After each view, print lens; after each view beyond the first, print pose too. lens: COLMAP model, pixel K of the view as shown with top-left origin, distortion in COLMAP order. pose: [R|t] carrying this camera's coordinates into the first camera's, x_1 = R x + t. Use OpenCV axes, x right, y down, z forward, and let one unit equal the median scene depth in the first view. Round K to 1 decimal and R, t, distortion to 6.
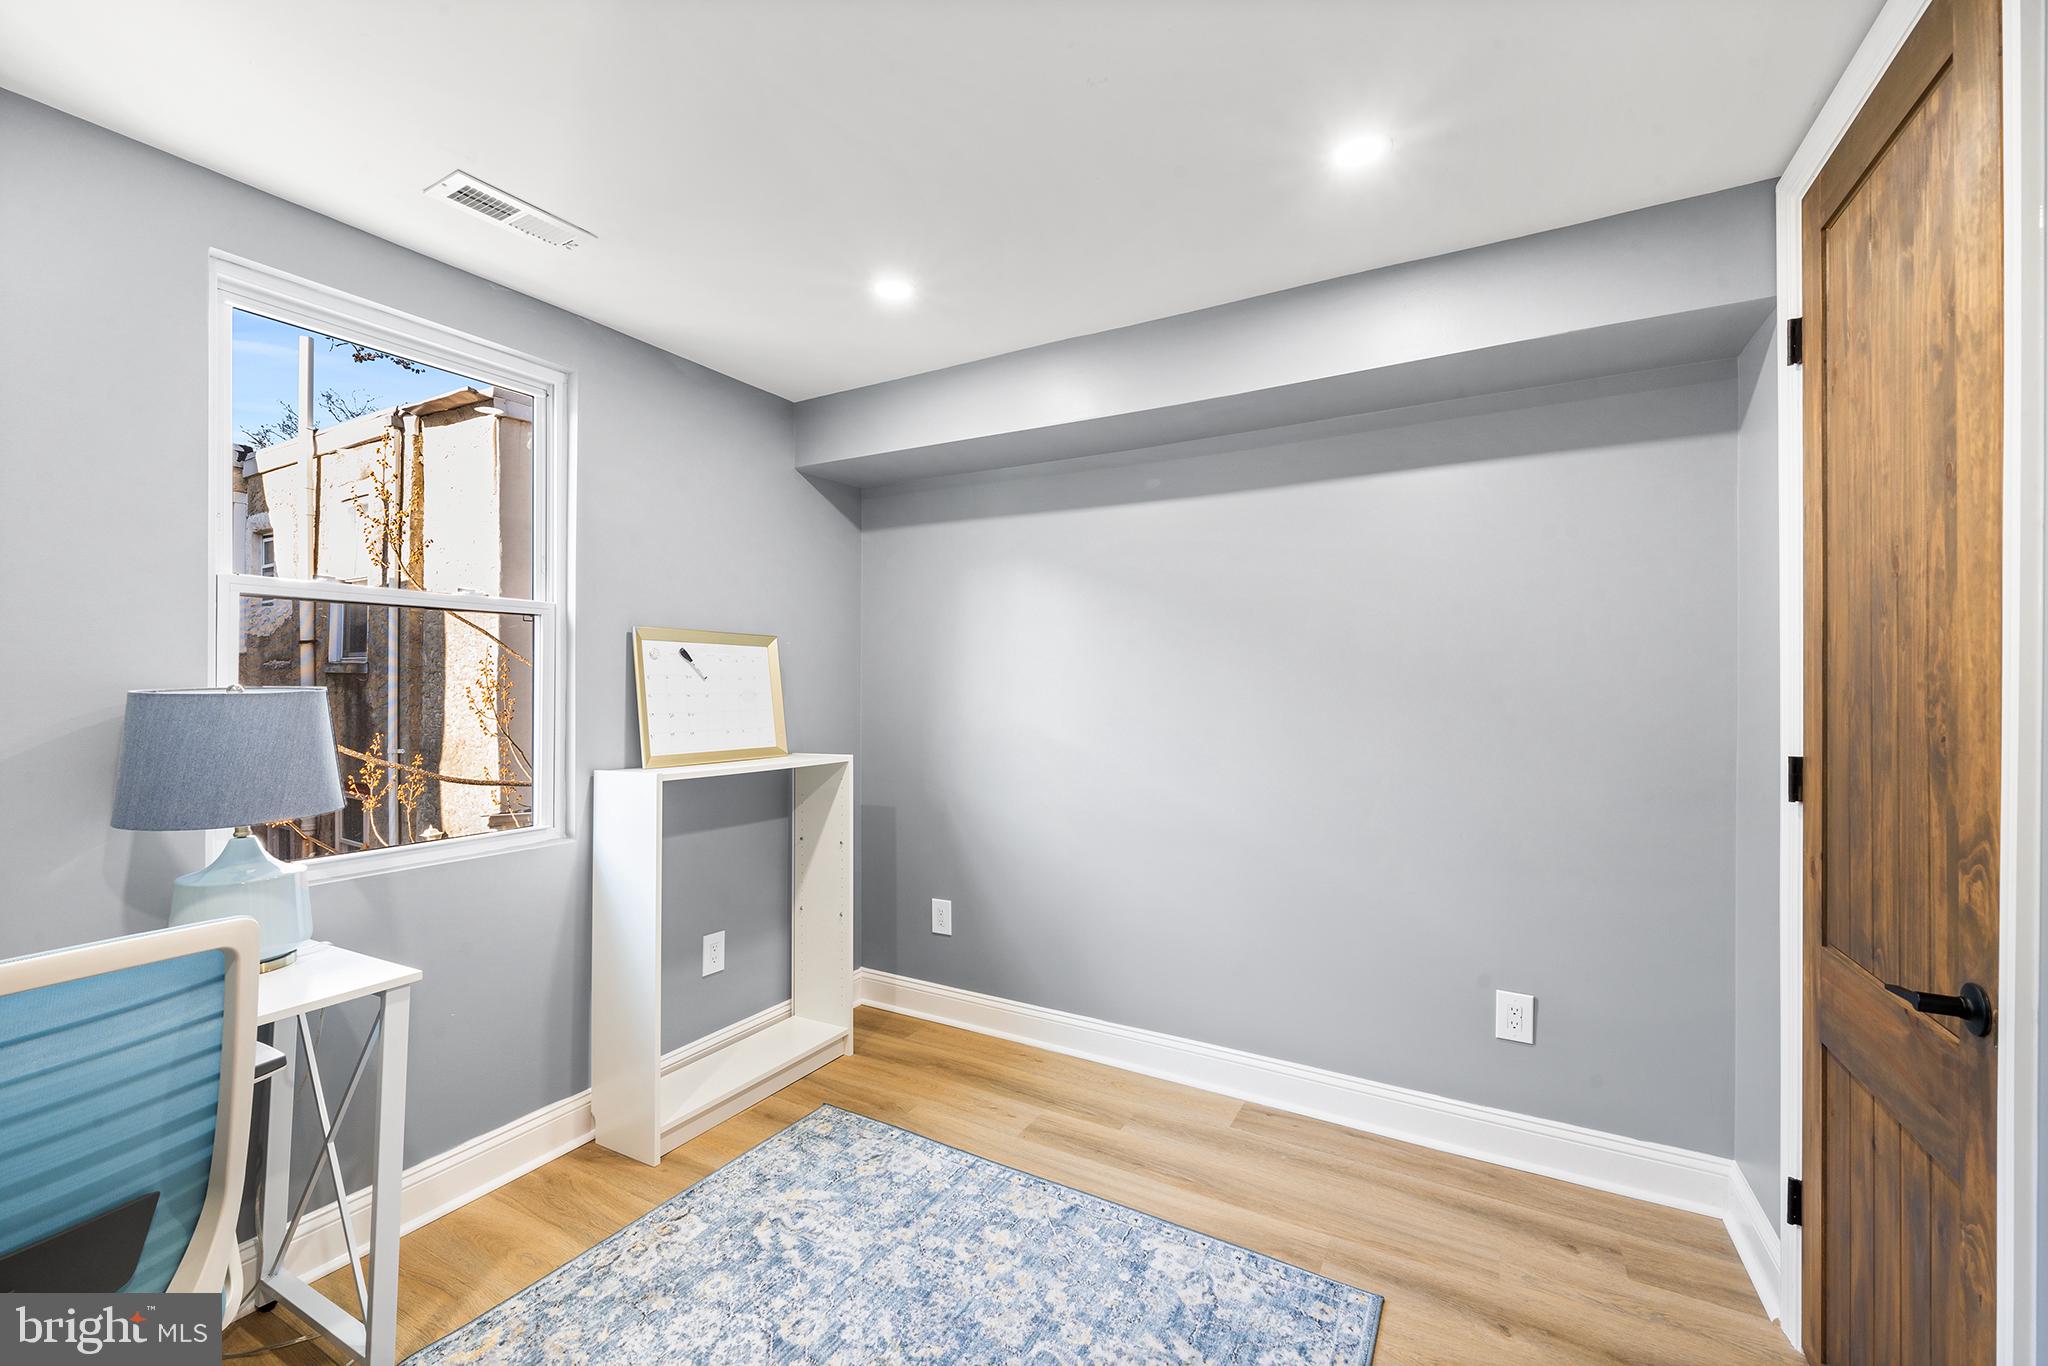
lens RADIAL K [[837.7, 0, 1024.0], [0, 837.7, 683.0], [0, 0, 1]] dist [-0.000456, -0.000666]
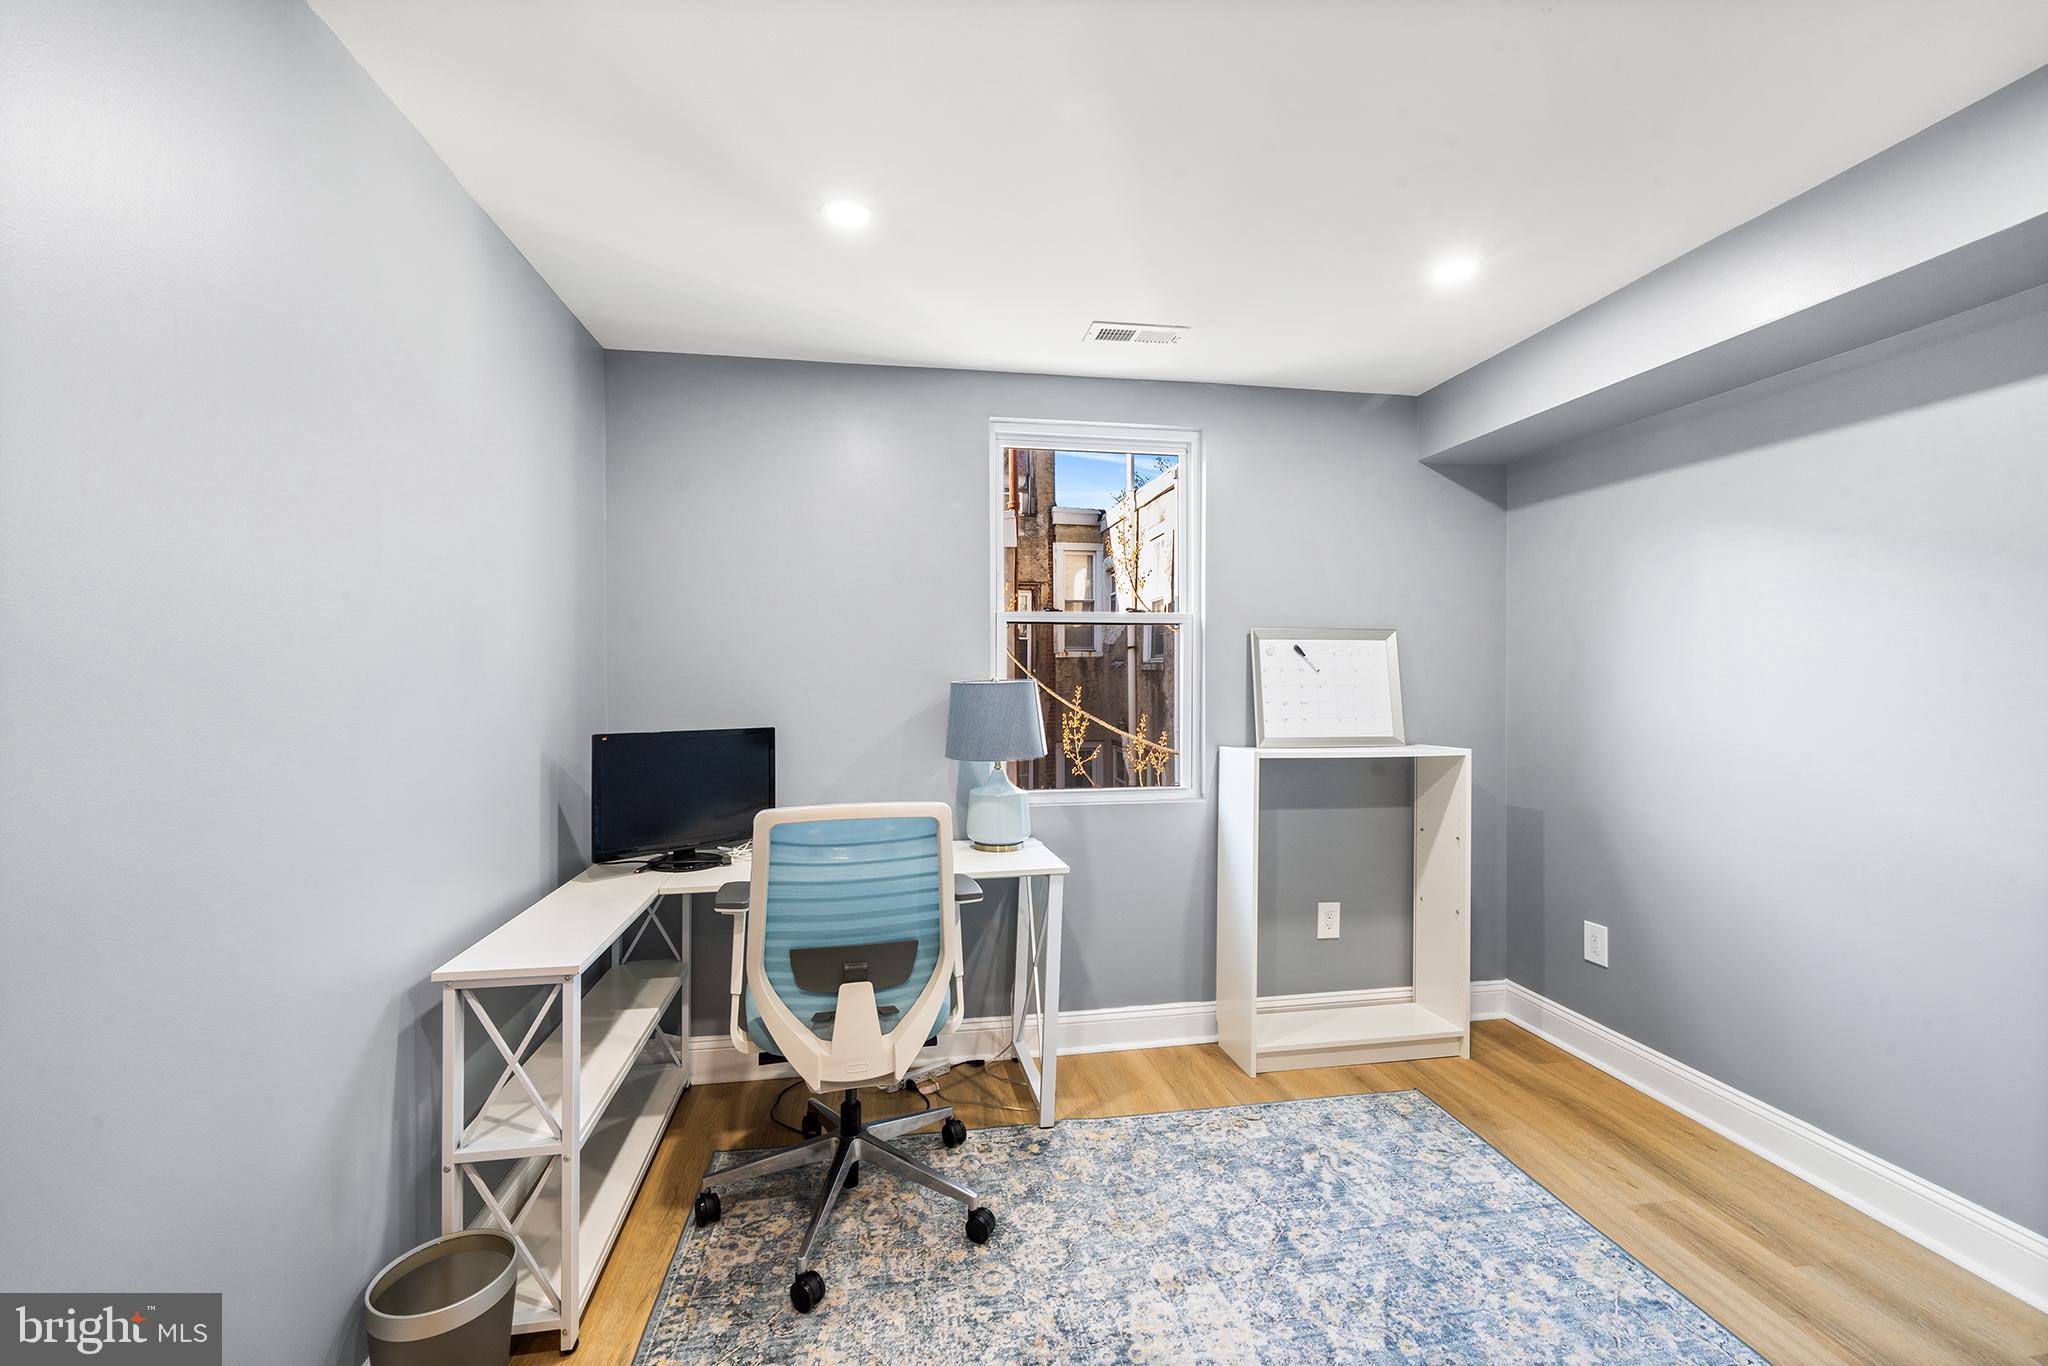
lens RADIAL K [[853.8, 0, 1024.0], [0, 853.8, 683.0], [0, 0, 1]] dist [-0.000831, 0.000325]
pose [[0.624901, 0.000417, -0.780704, 0.305883], [0.005101, 0.999976, 0.004617, 0.003538], [0.780687, -0.006868, 0.624884, -0.016028]]
